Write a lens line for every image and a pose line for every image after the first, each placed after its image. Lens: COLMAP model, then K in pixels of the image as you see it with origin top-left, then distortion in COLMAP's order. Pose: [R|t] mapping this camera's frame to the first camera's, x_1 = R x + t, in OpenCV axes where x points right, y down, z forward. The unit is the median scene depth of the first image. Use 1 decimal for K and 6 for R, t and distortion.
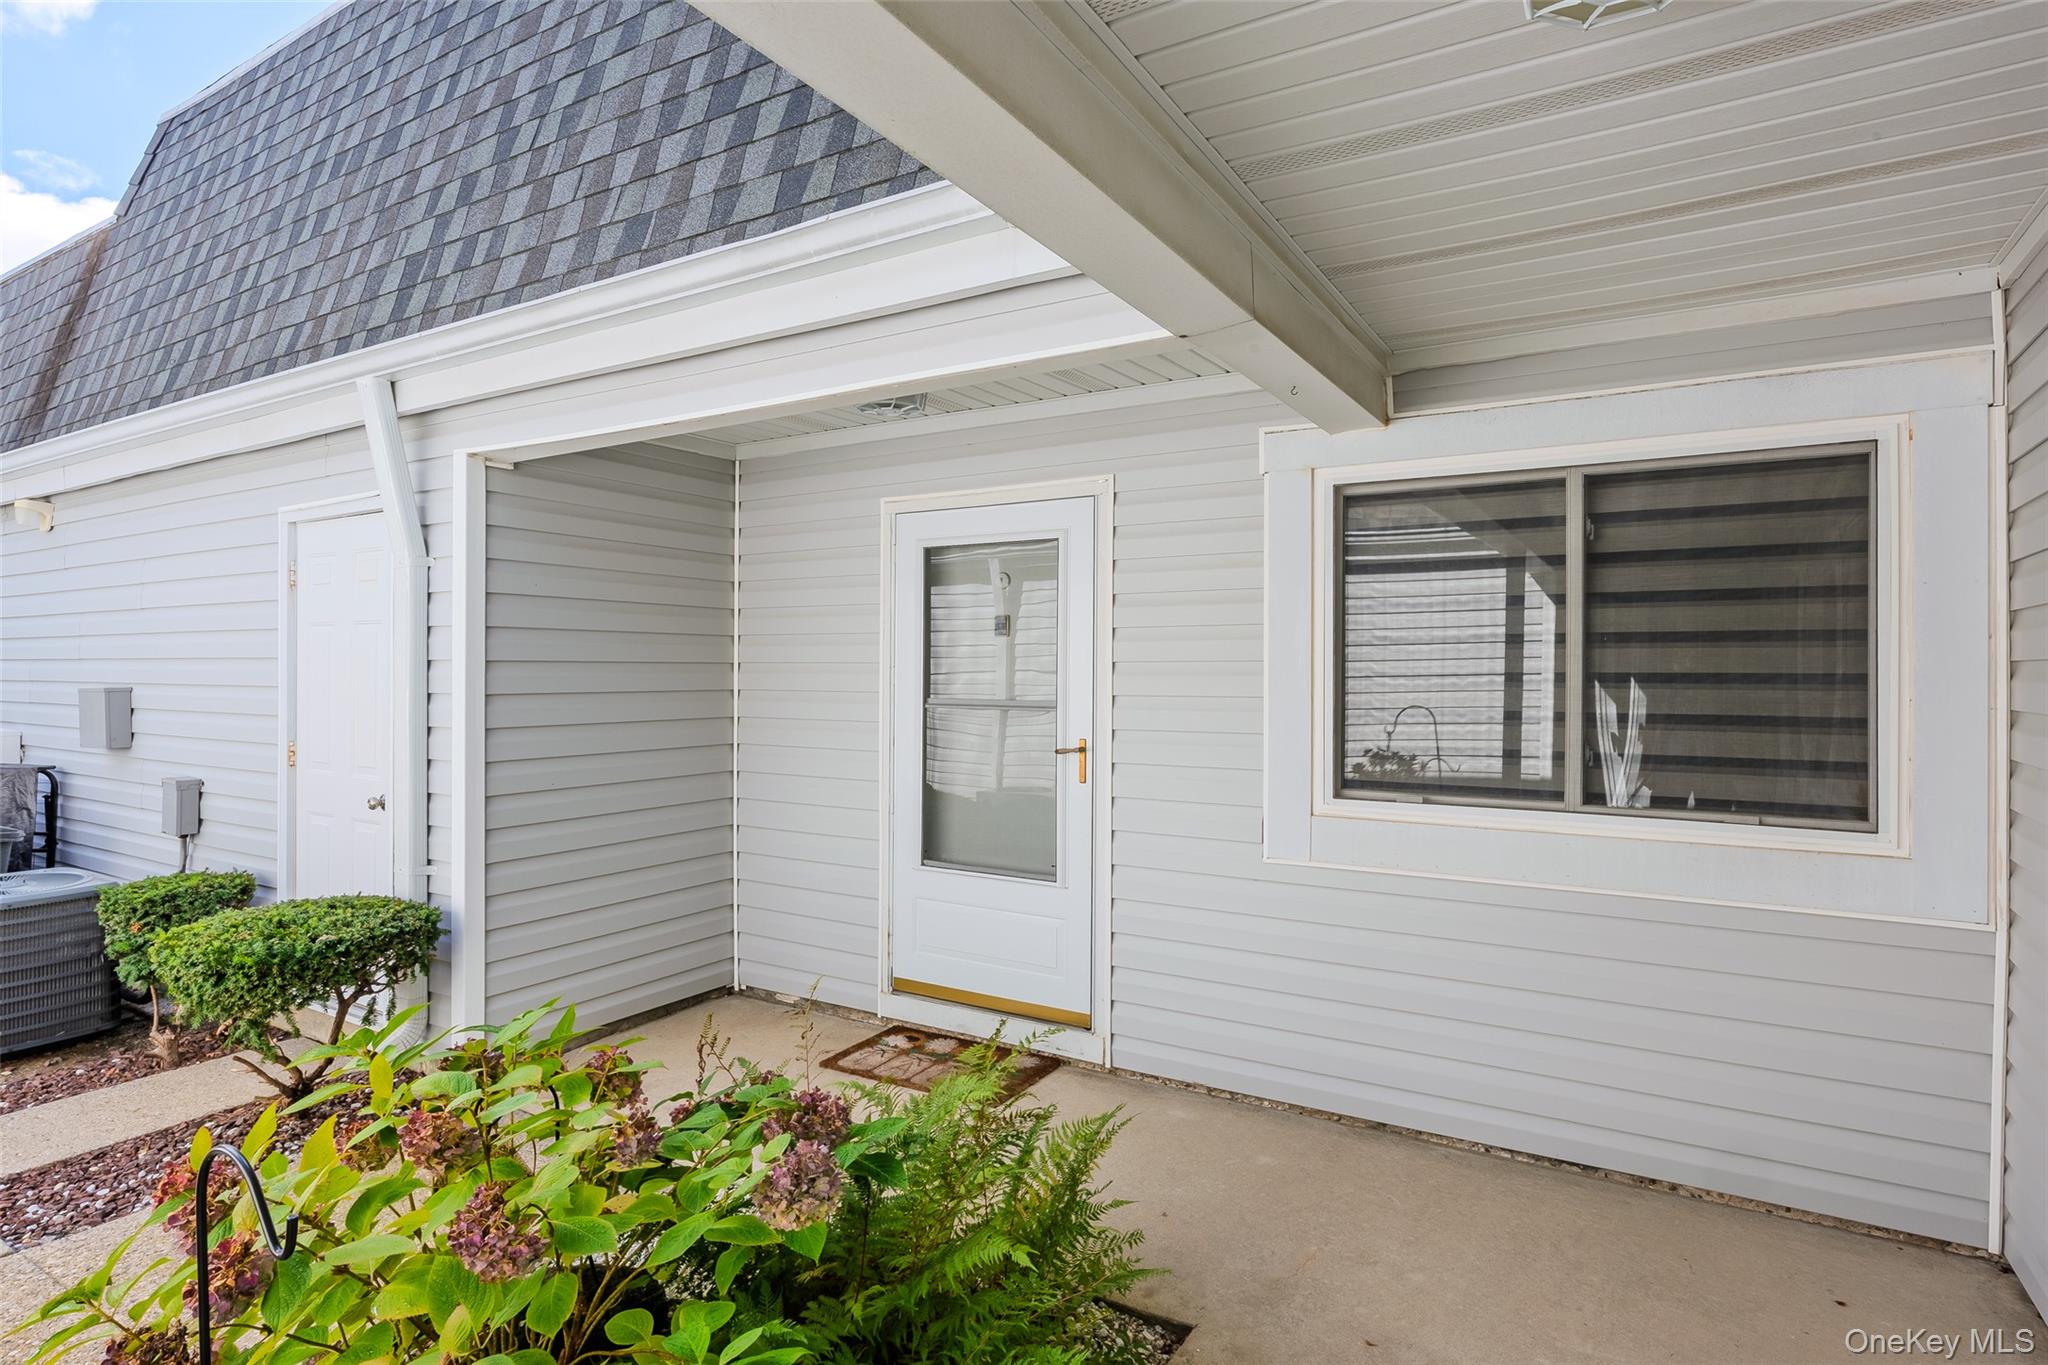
lens RADIAL K [[1013.7, 0, 1021.8], [0, 1013.7, 677.6], [0, 0, 1]] dist [-0.007213, -0.001235]
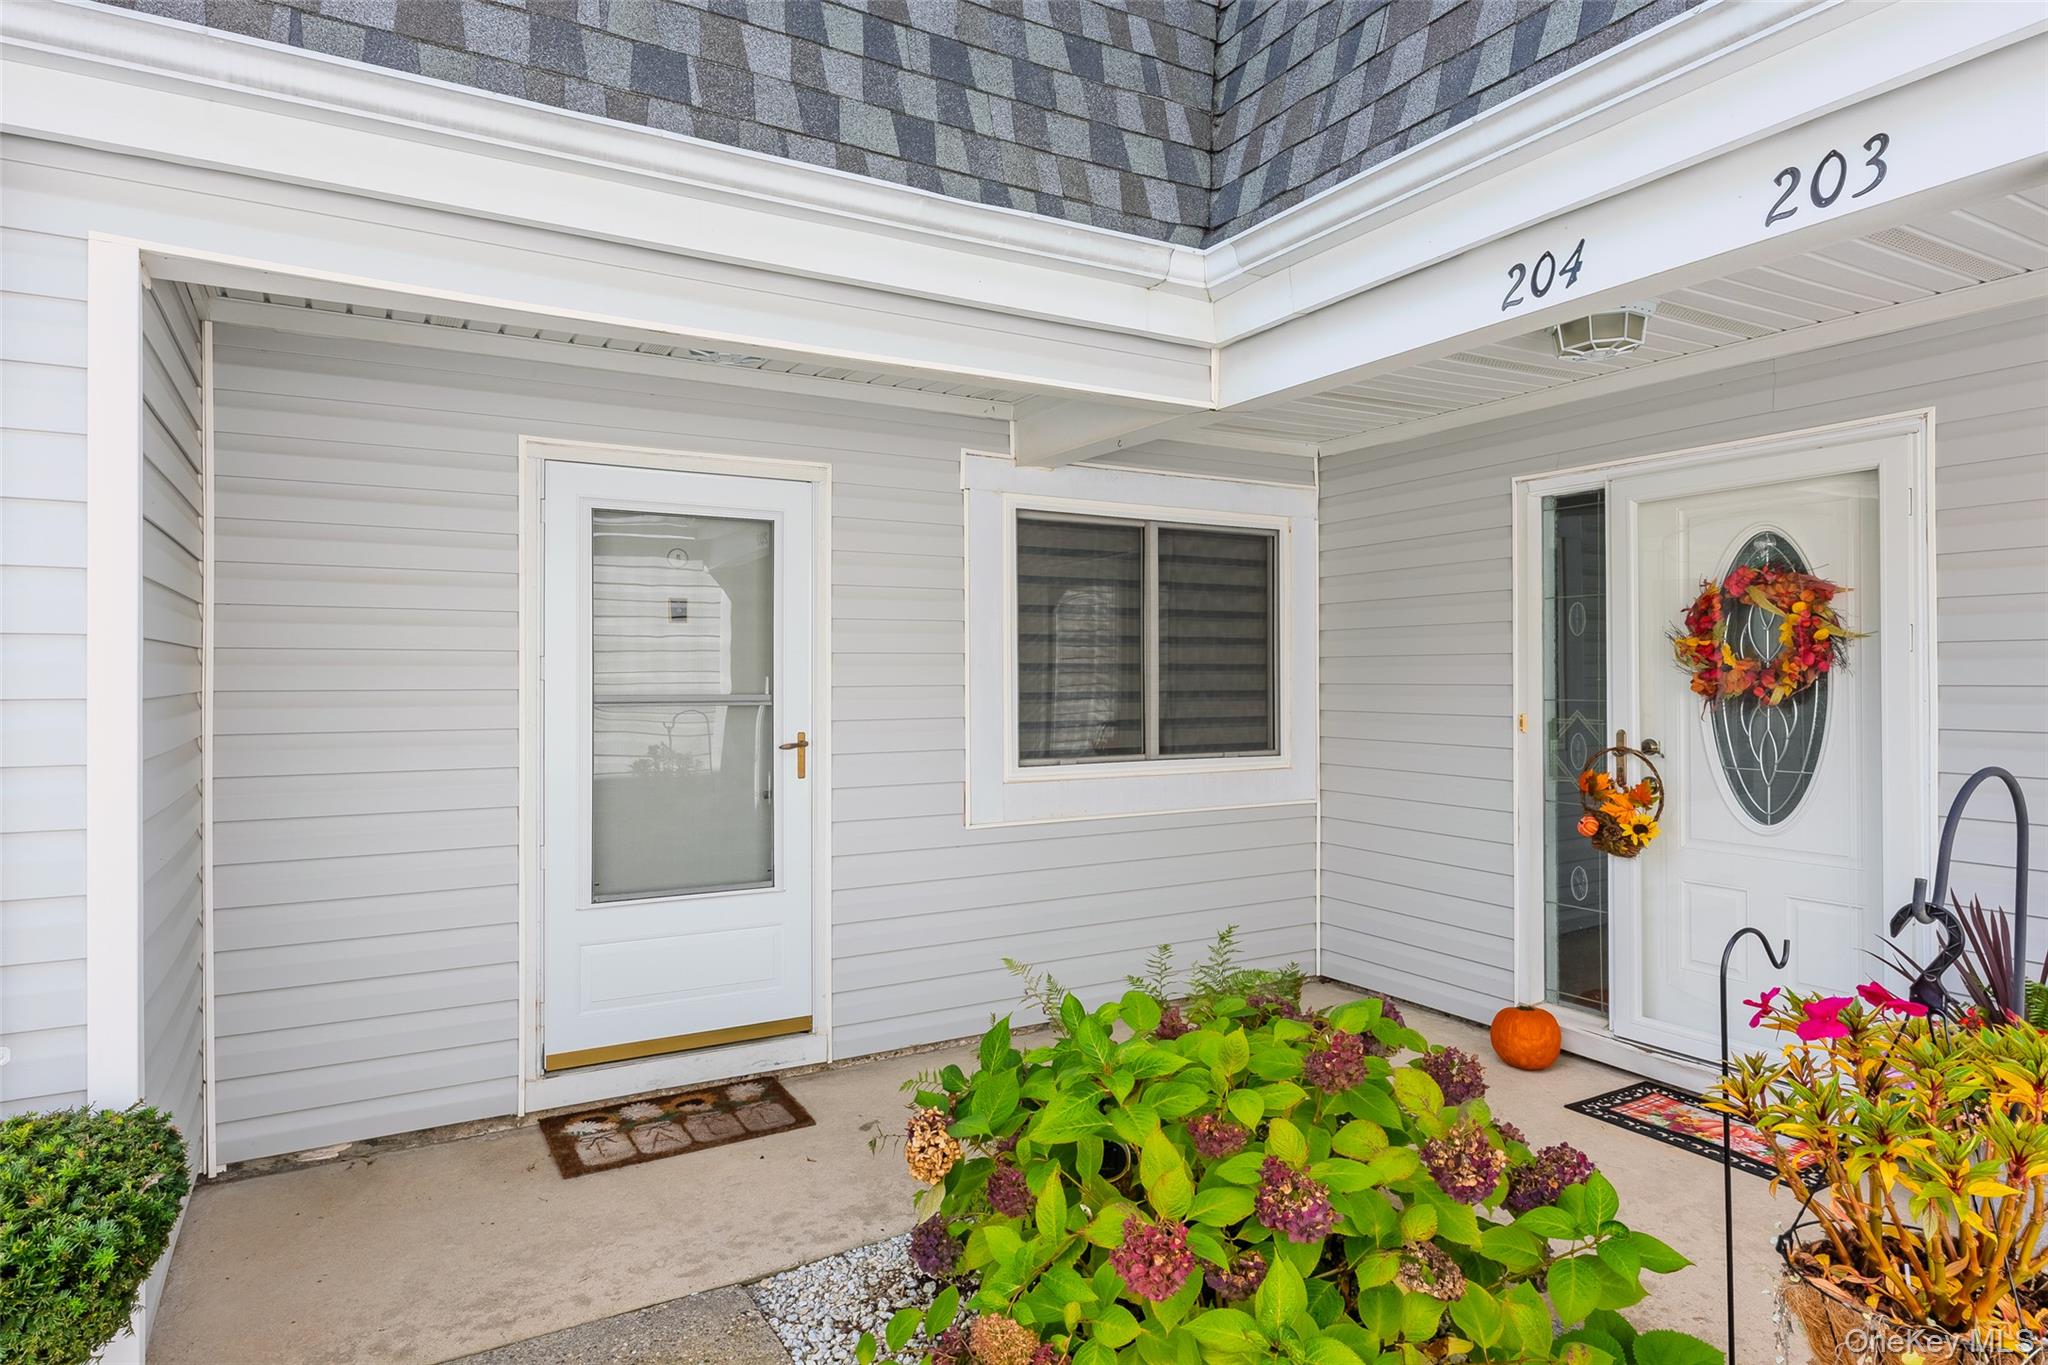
lens RADIAL K [[1139.0, 0, 1015.1], [0, 1139.0, 681.9], [0, 0, 1]] dist [0.001046, -0.000229]
pose [[0.510694, -0.011181, 0.859690, -0.769277], [0.007856, 0.999934, 0.008338, 0.005195], [-0.859727, 0.002495, 0.510748, 0.272502]]
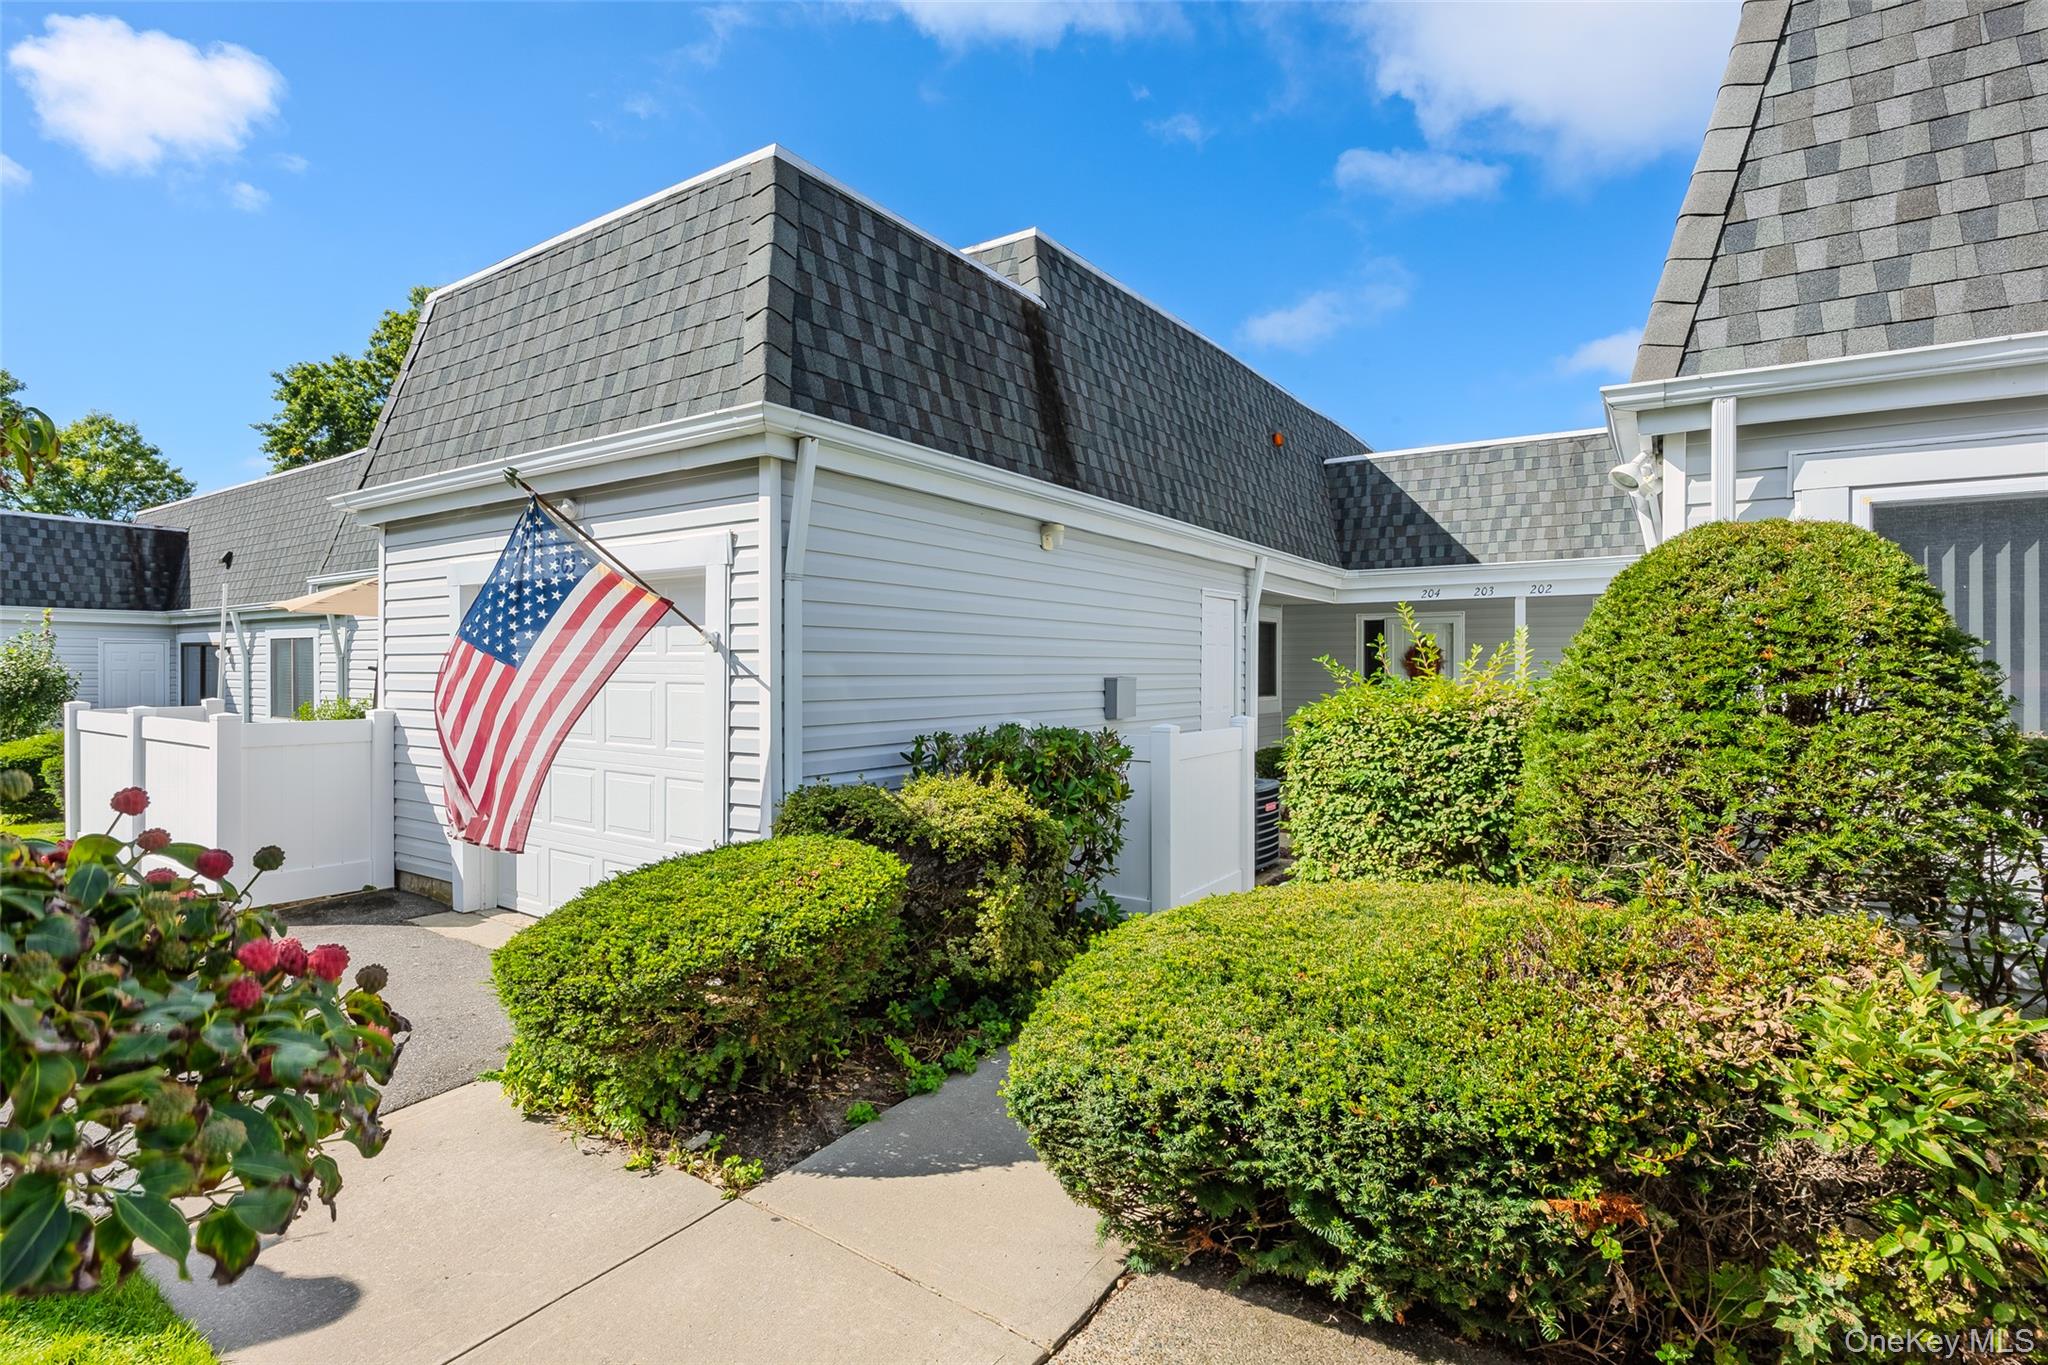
lens RADIAL K [[987.9, 0, 1016.4], [0, 987.9, 675.2], [0, 0, 1]] dist [0.000350, -0.000402]
pose [[0.078497, -0.014763, 0.996805, -3.292468], [0.002887, 0.999890, 0.014581, -0.026577], [-0.996910, 0.001733, 0.078530, 1.442706]]
